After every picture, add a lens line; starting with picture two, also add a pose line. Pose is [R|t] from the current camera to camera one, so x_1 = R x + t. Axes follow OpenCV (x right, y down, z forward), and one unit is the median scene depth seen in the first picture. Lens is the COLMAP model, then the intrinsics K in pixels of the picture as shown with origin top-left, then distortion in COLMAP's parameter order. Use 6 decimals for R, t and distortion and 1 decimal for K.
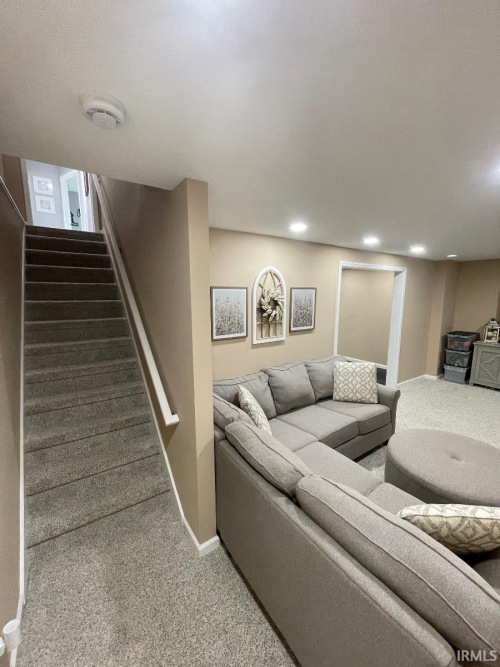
lens RADIAL K [[270.9, 0, 250.1], [0, 270.9, 332.8], [0, 0, 1]] dist [-0.002257, 0.000236]
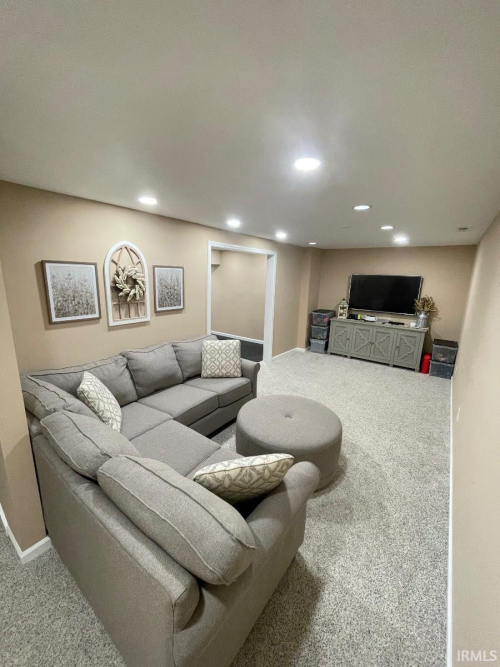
lens RADIAL K [[270.9, 0, 250.3], [0, 270.9, 333.7], [0, 0, 1]] dist [-0.002257, 0.000236]
pose [[0.944156, -0.043086, 0.326669, 0.164124], [0.019141, 0.996911, 0.076165, 0.006282], [-0.328942, -0.065659, 0.942065, -0.026337]]
